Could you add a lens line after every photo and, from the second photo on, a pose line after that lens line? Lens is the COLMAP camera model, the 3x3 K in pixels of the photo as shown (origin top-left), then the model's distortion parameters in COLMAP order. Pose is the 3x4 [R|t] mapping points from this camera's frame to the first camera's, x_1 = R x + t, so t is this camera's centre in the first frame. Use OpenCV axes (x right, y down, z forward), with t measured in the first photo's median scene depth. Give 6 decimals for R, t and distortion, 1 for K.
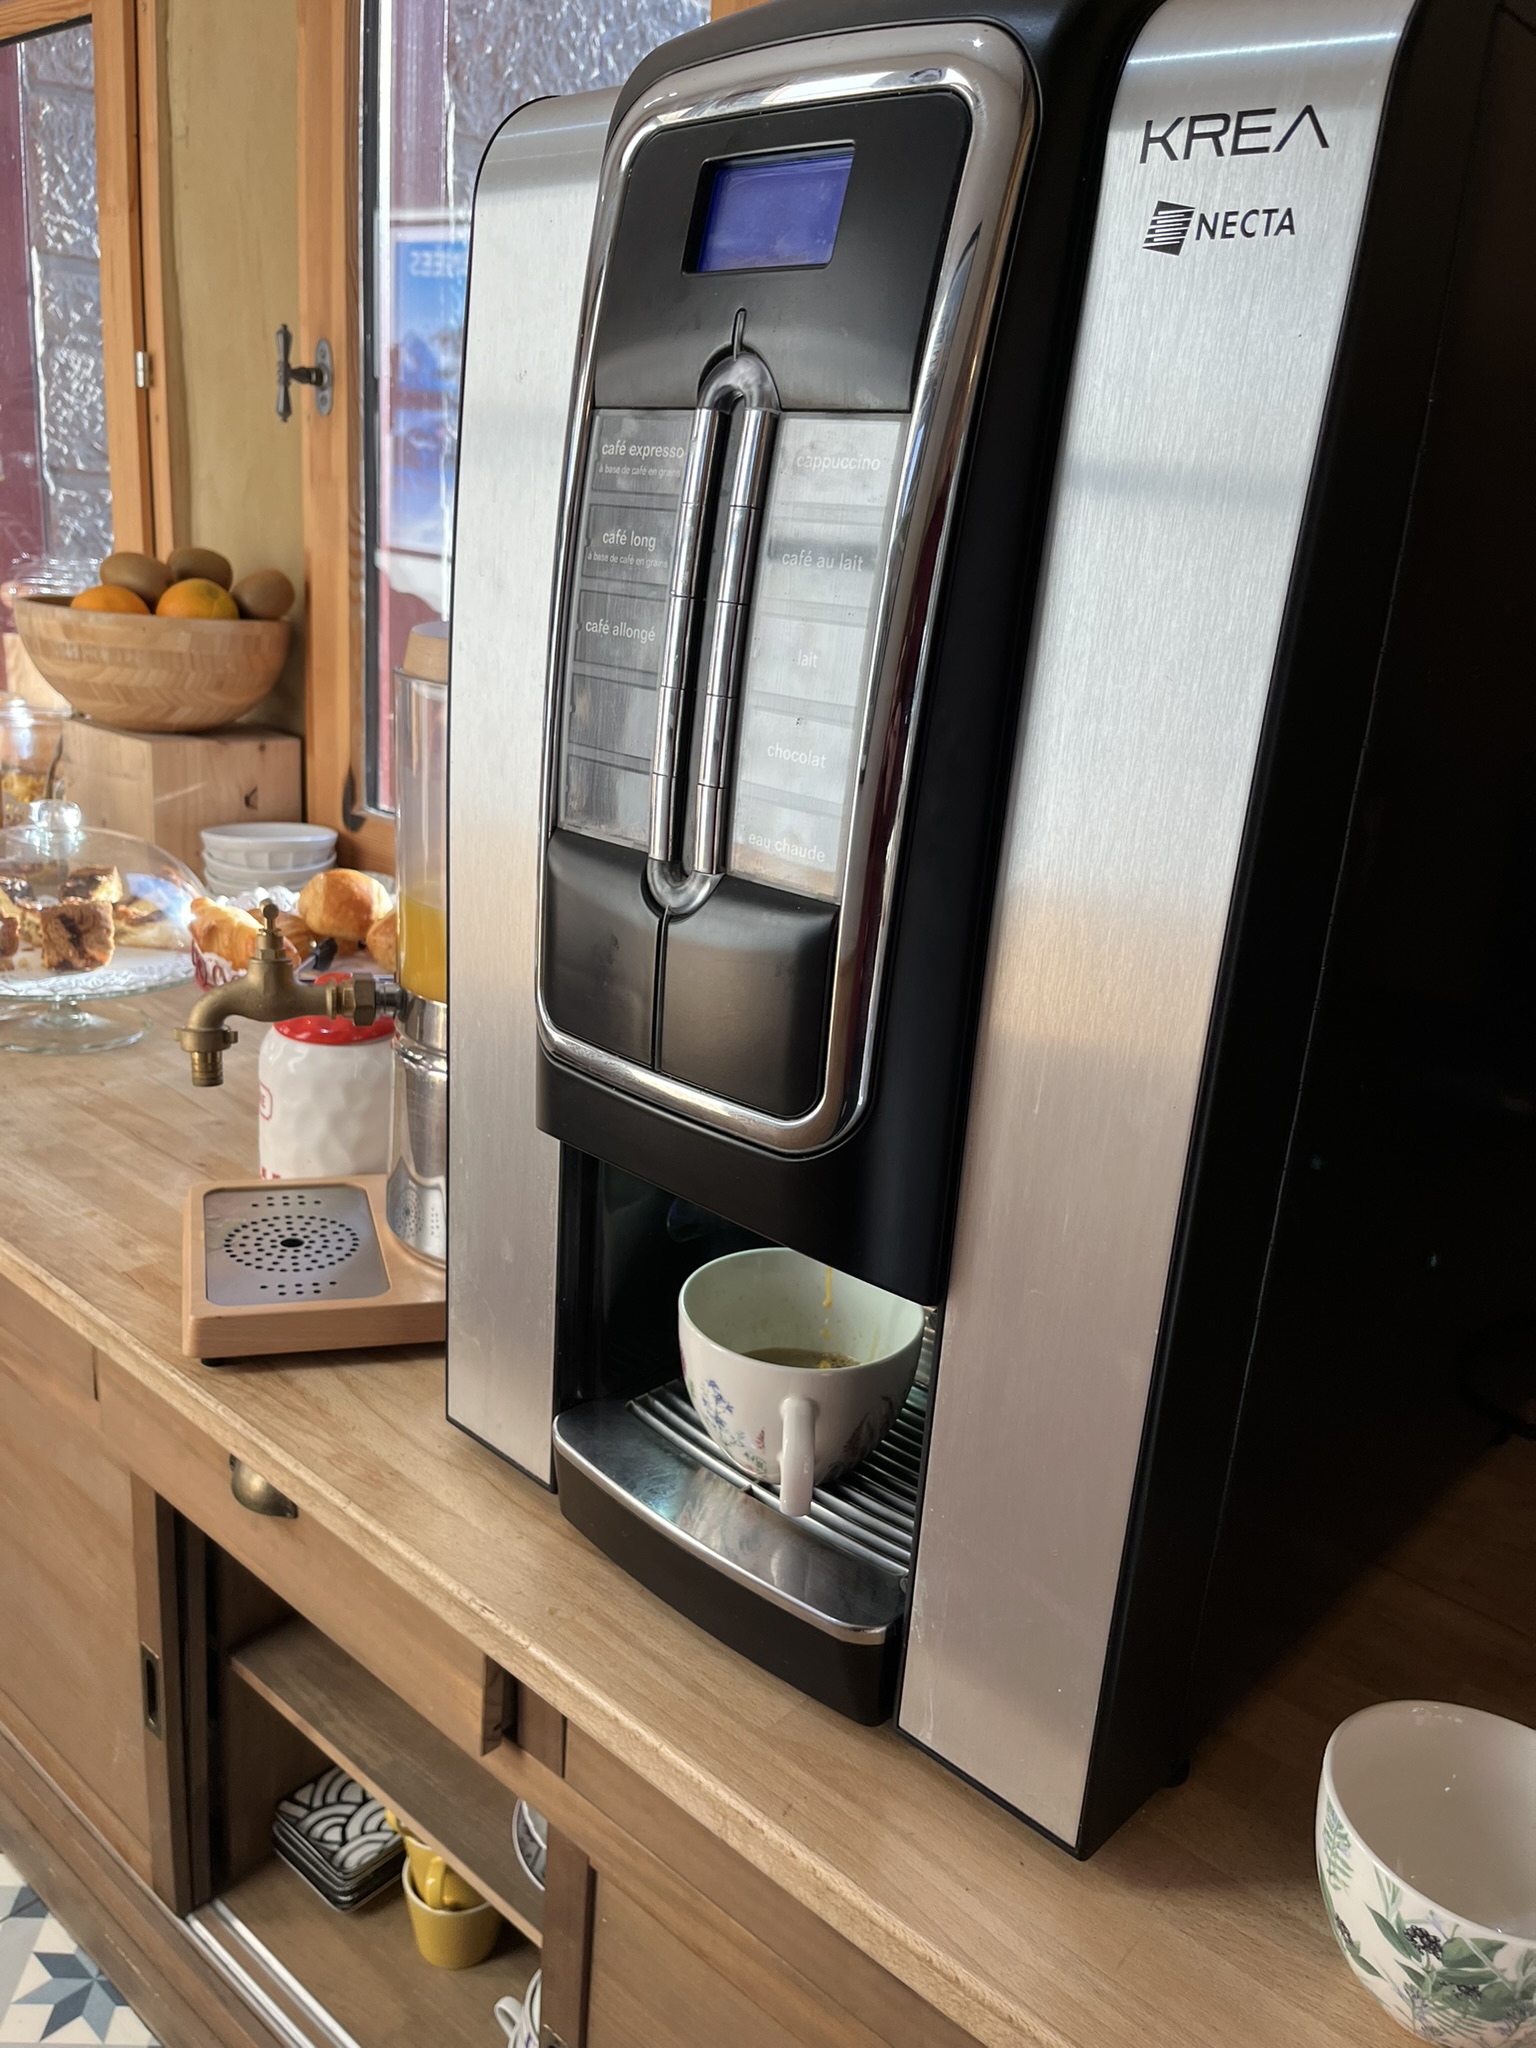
lens RADIAL K [[1534.8, 0, 765.6], [0, 1534.8, 1040.6], [0, 0, 1]] dist [0.026325, -0.060049]
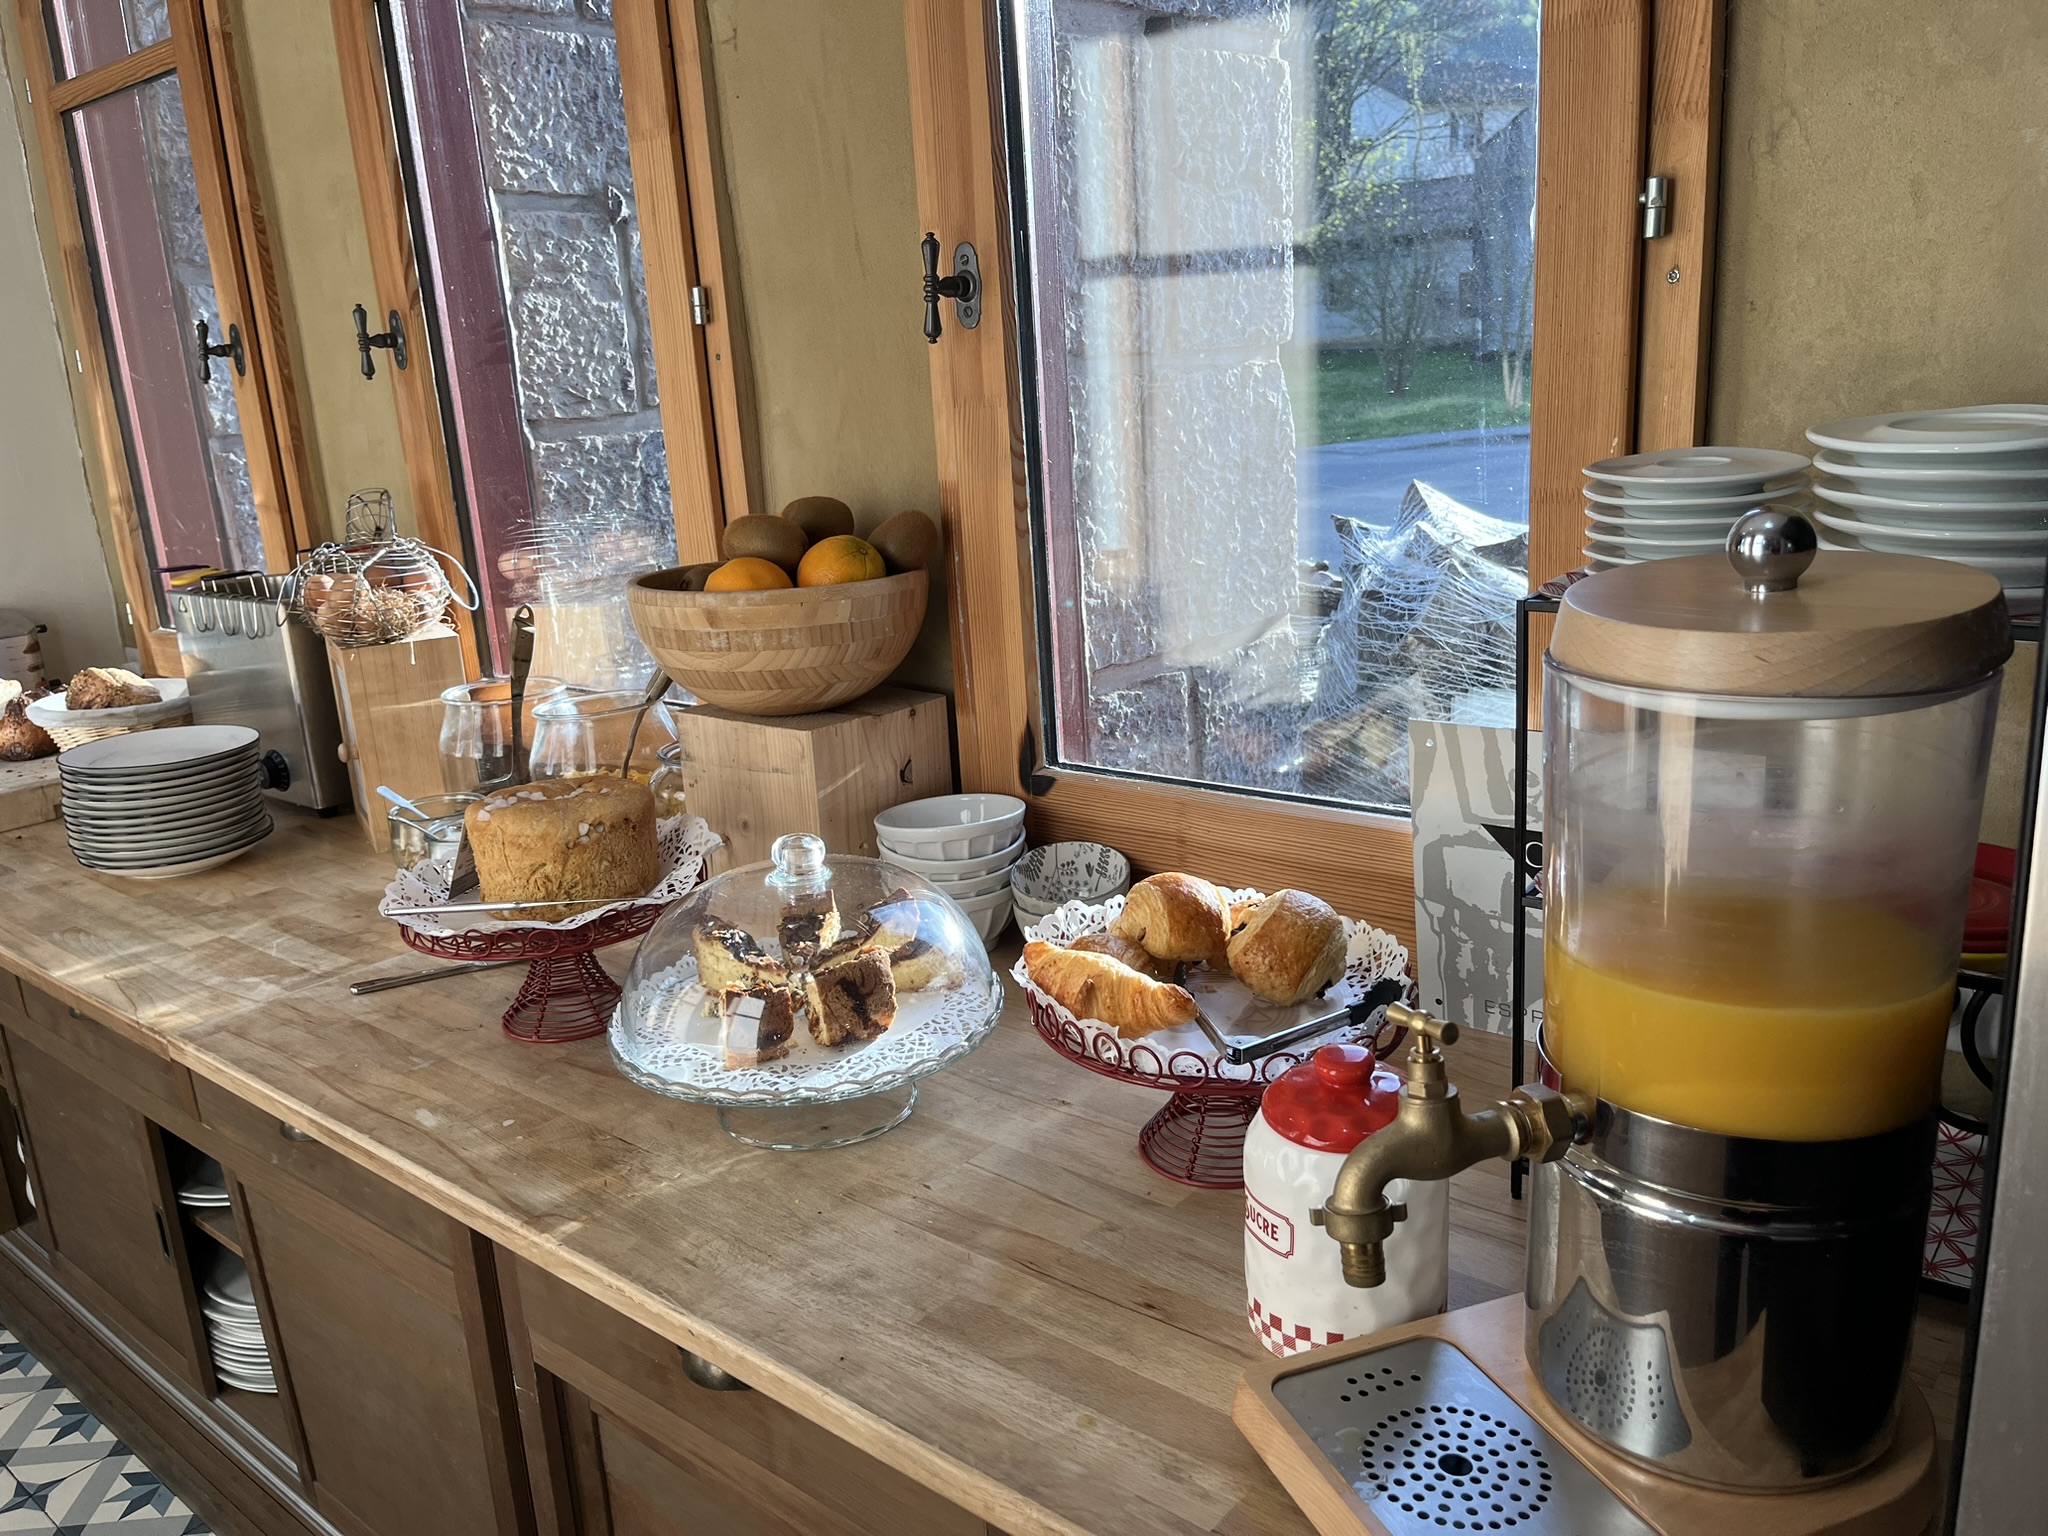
lens RADIAL K [[1534.8, 0, 1030.2], [0, 1534.8, 763.1], [0, 0, 1]] dist [0.026325, -0.060049]
pose [[0.989963, -0.140783, -0.012375, -0.260123], [0.139733, 0.988156, -0.063419, -0.100850], [0.021157, 0.061053, 0.997910, 0.148682]]
